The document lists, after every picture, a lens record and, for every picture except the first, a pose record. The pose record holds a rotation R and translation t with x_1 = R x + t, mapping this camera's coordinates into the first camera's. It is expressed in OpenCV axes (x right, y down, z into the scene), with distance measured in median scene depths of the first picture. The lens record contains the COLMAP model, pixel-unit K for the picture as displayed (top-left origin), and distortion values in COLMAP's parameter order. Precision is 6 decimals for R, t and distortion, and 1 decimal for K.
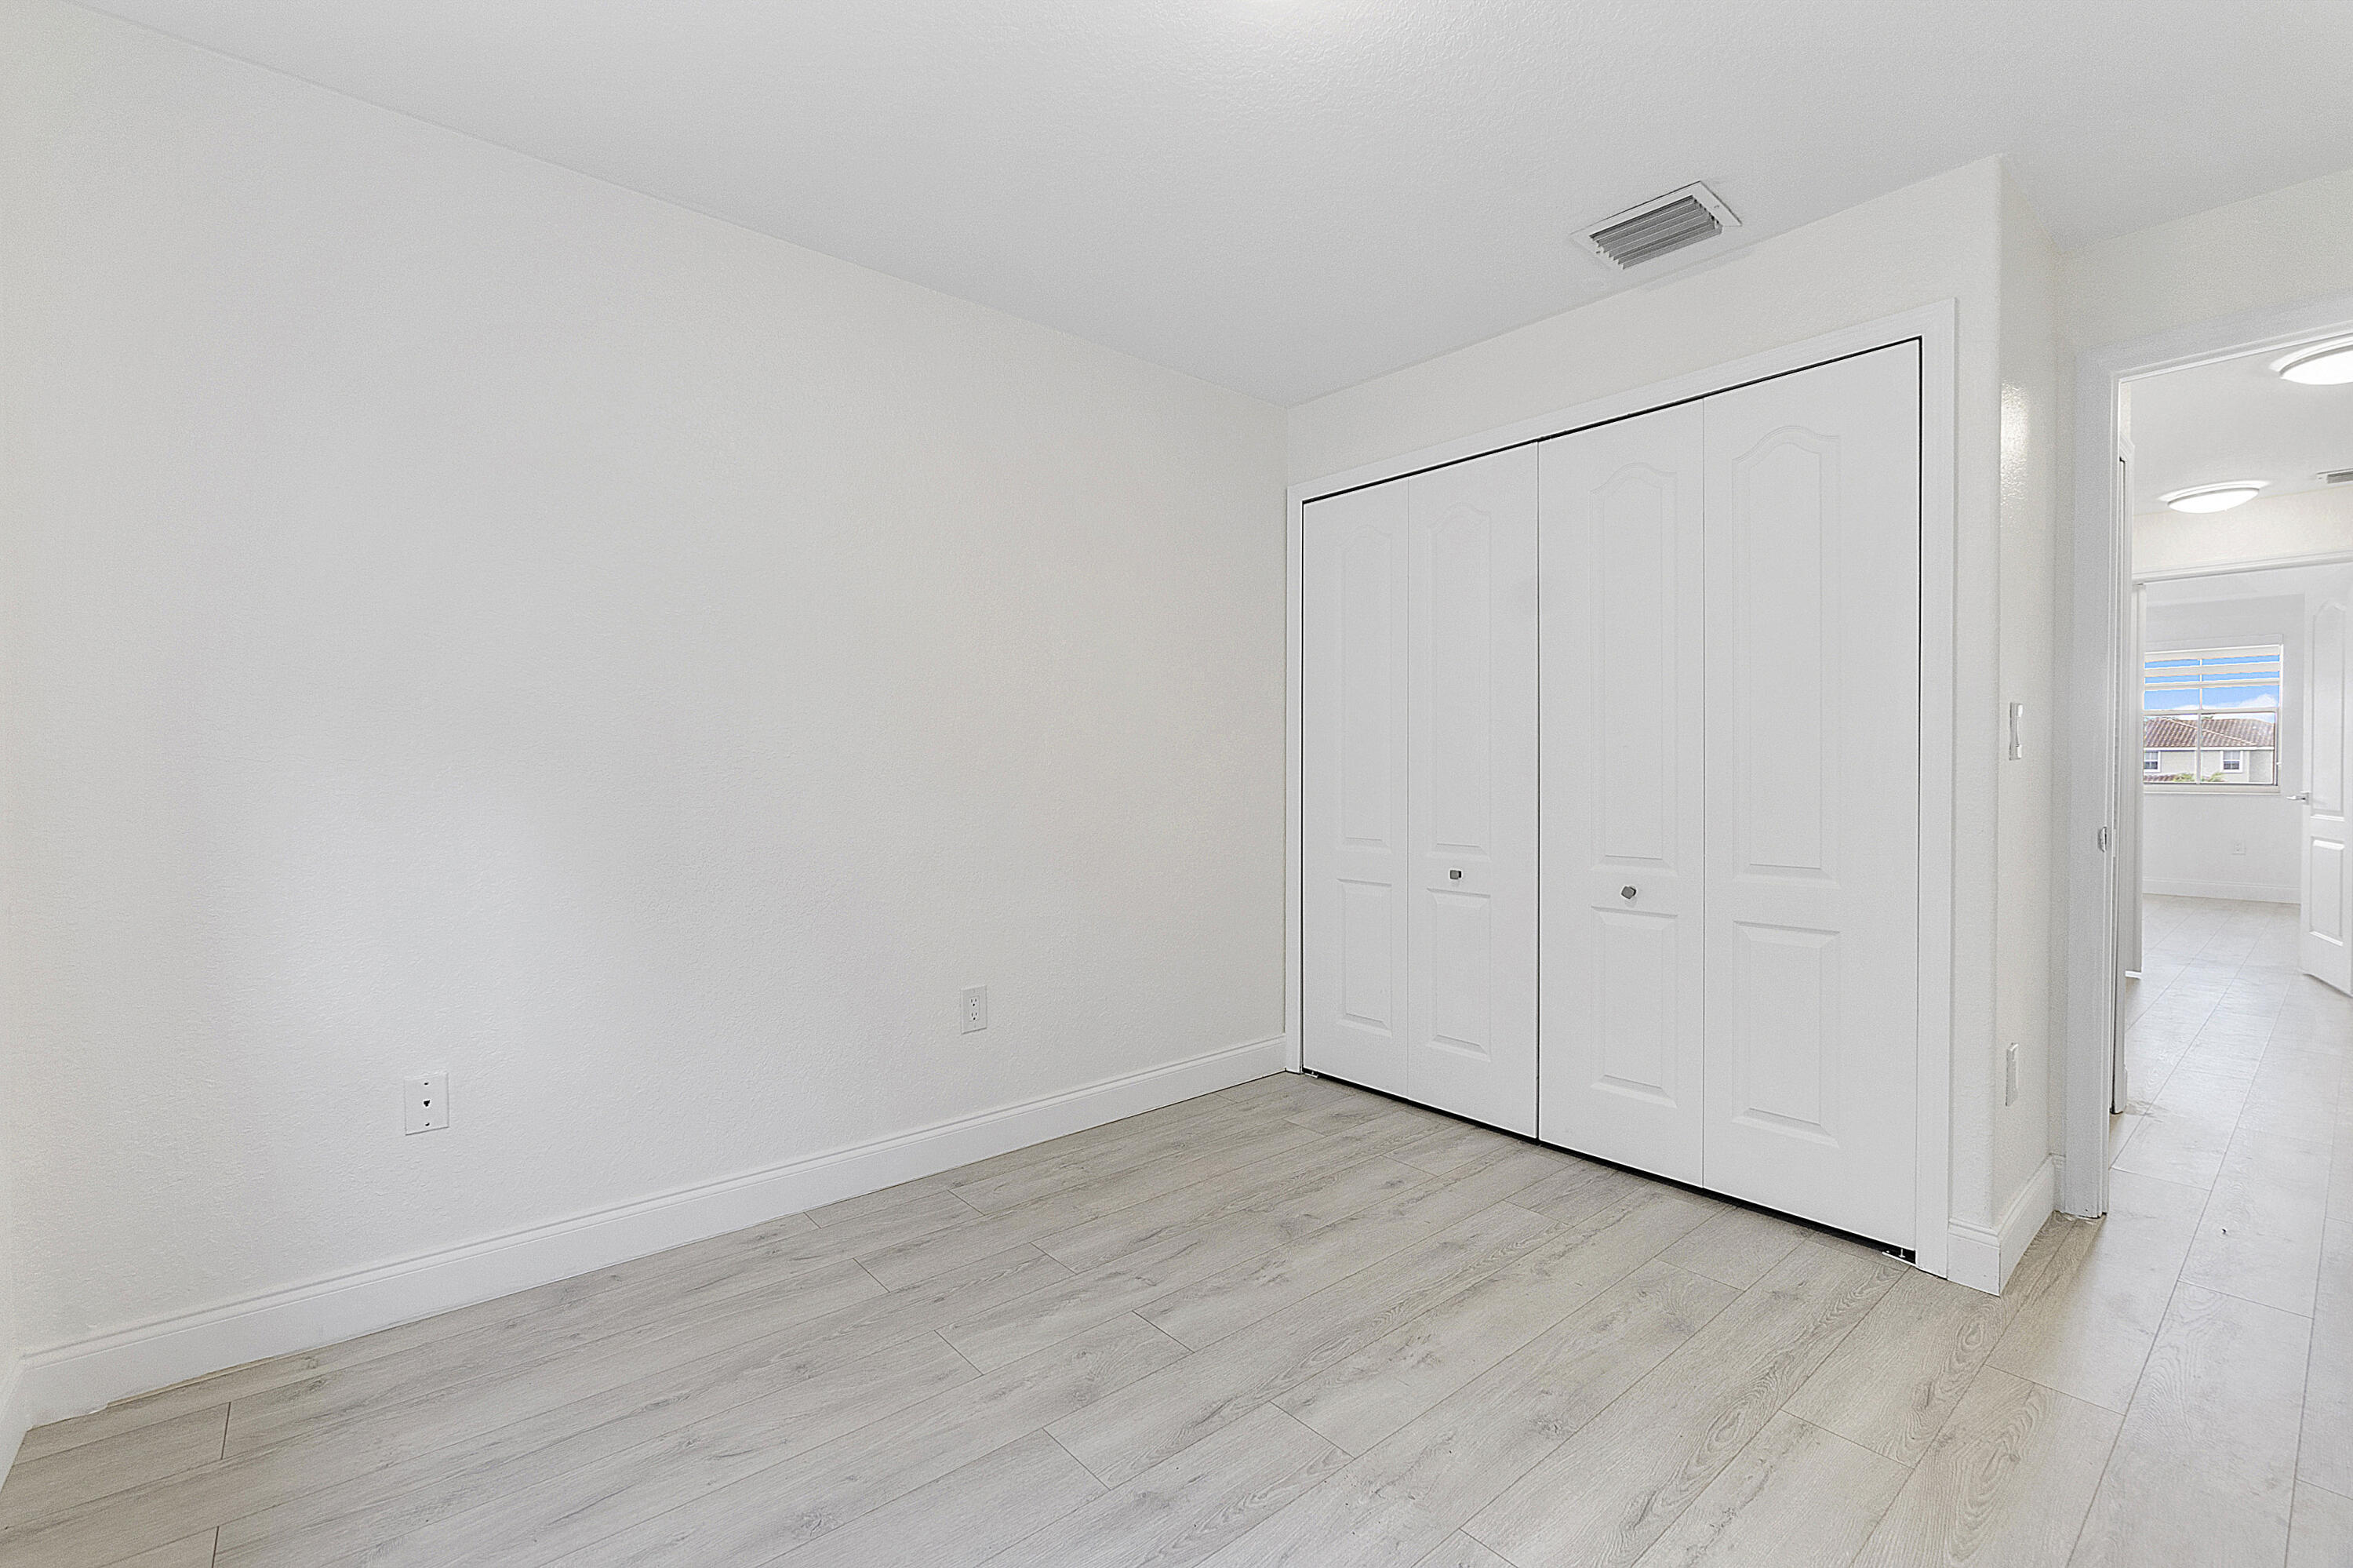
lens RADIAL K [[1010.3, 0, 1160.5], [0, 1010.3, 779.8], [0, 0, 1]] dist [-0.001379, 0.000488]
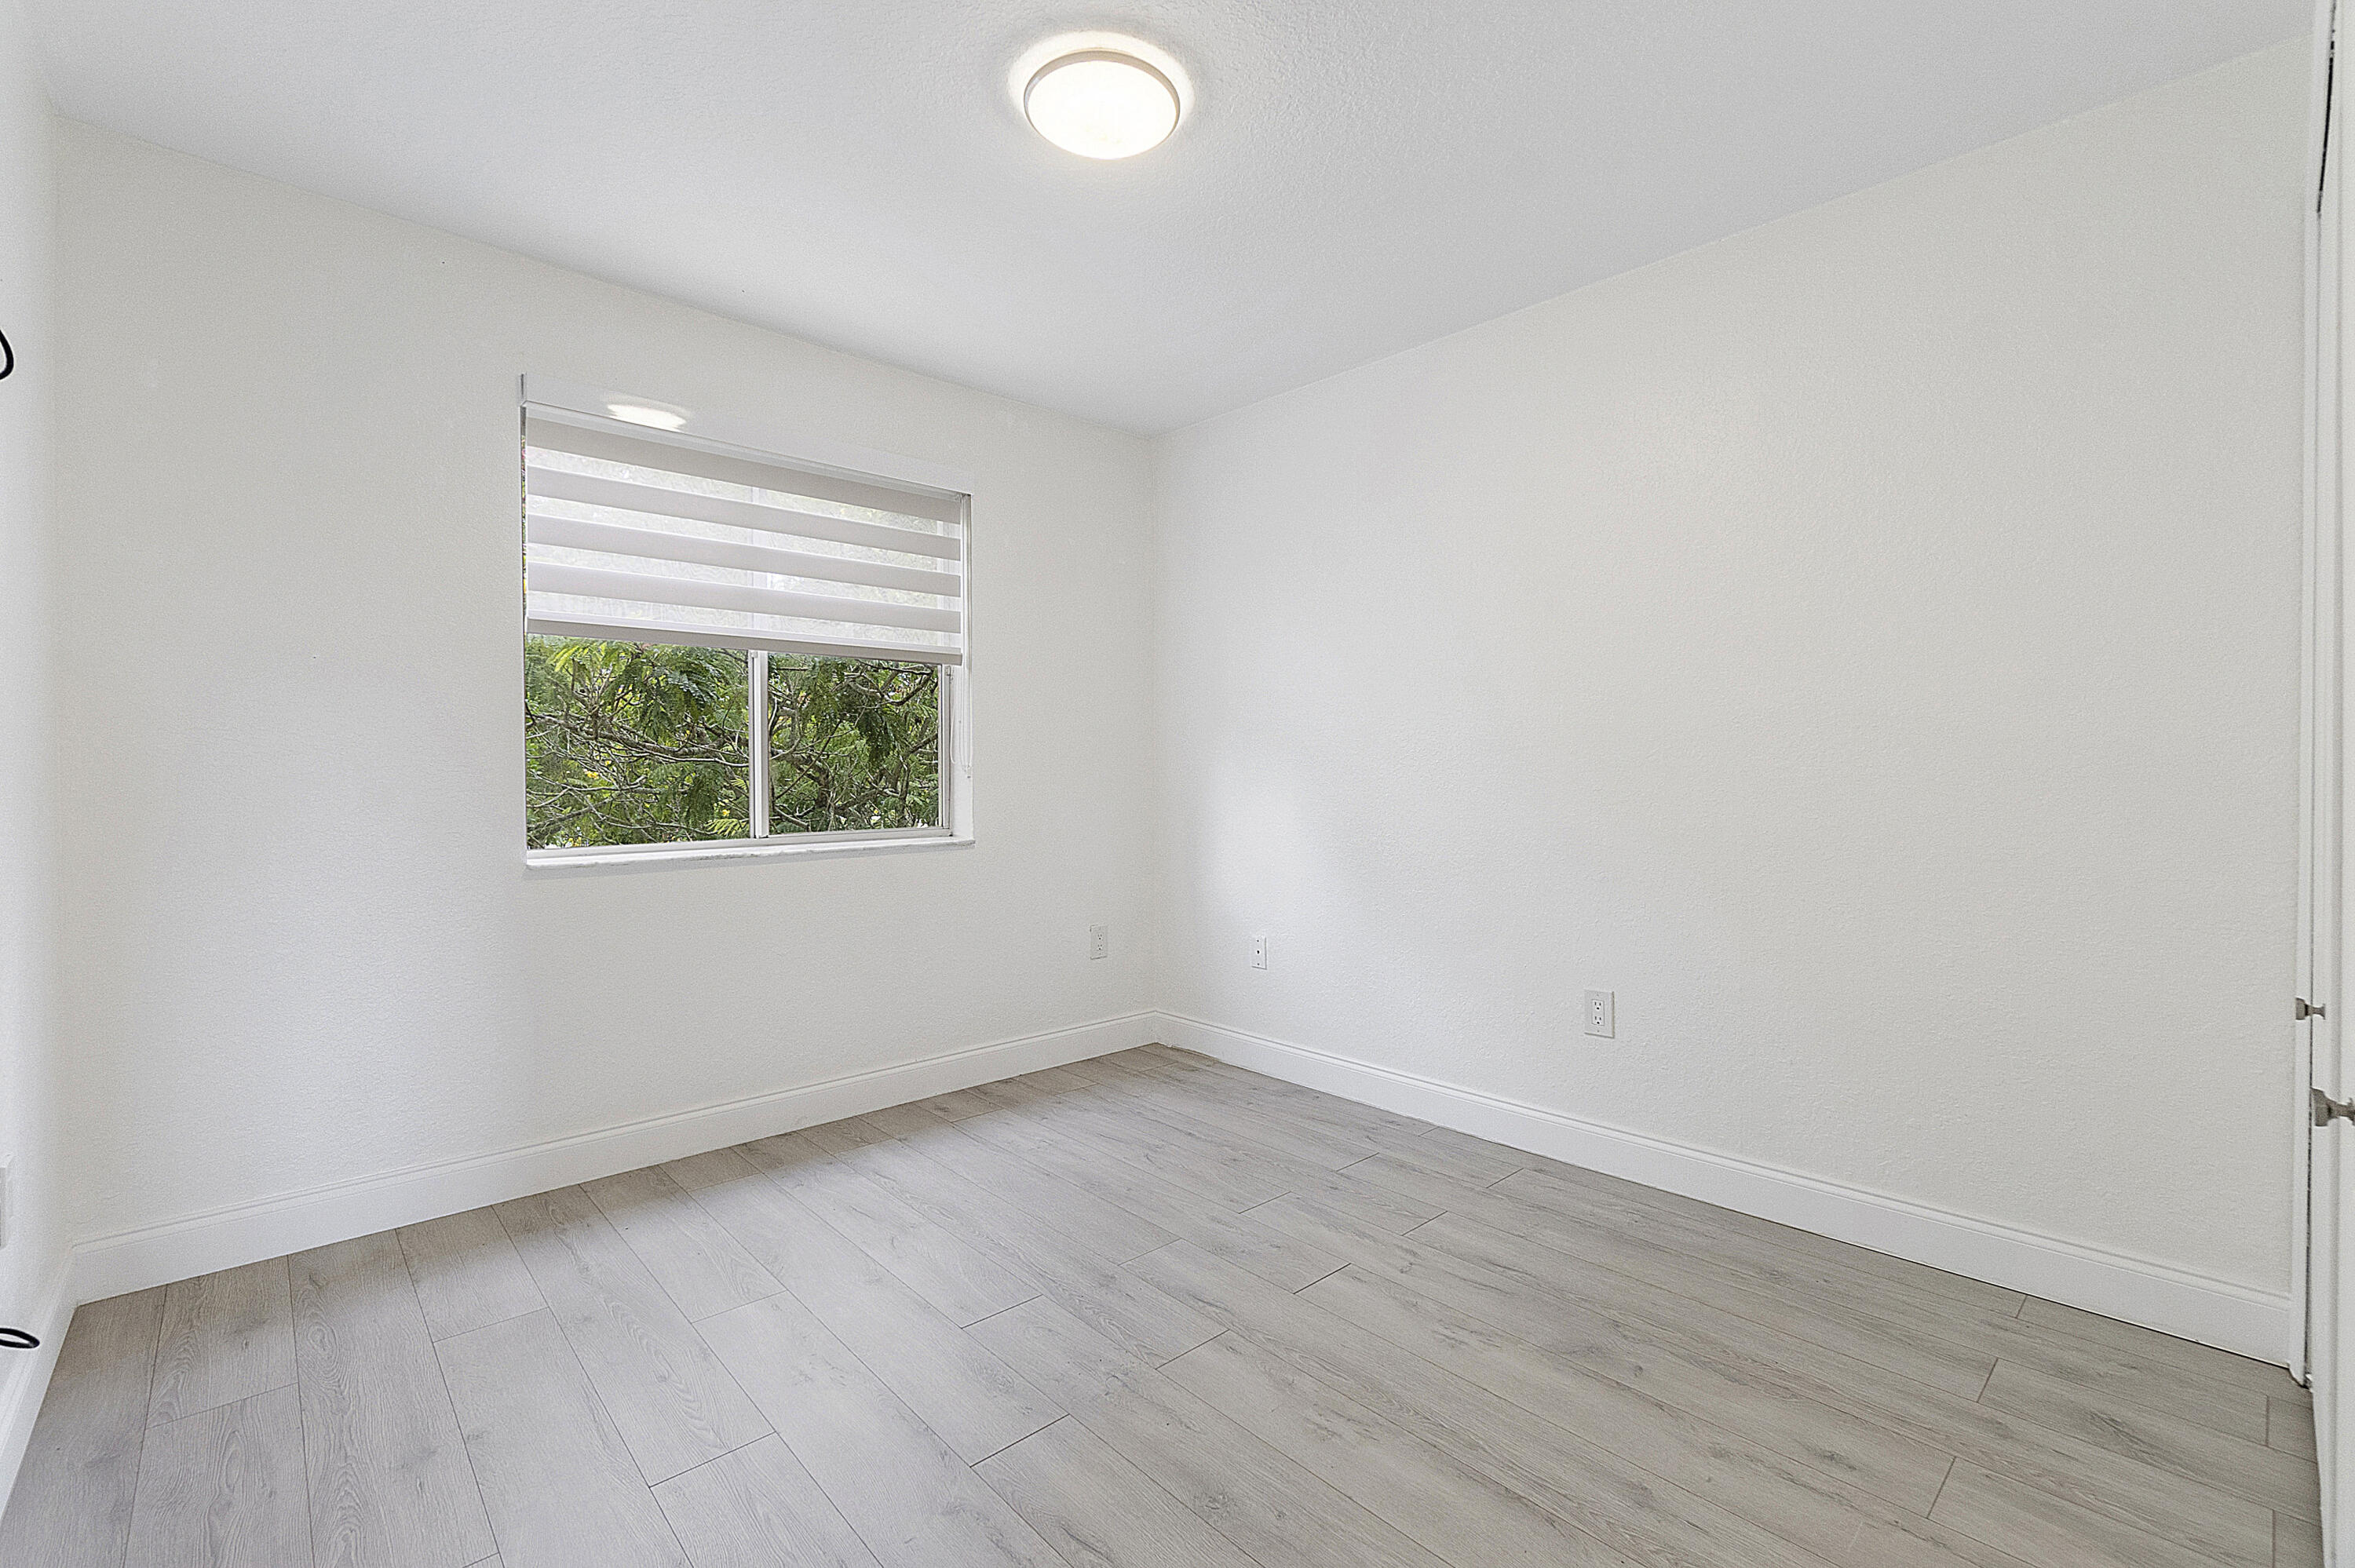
lens RADIAL K [[1011.0, 0, 1161.5], [0, 1011.0, 779.8], [0, 0, 1]] dist [-0.001379, 0.000488]
pose [[0.039746, 0.010328, -0.999156, 0.926617], [-0.007080, 0.999924, 0.010054, 0.000304], [0.999185, 0.006674, 0.039816, 0.672779]]
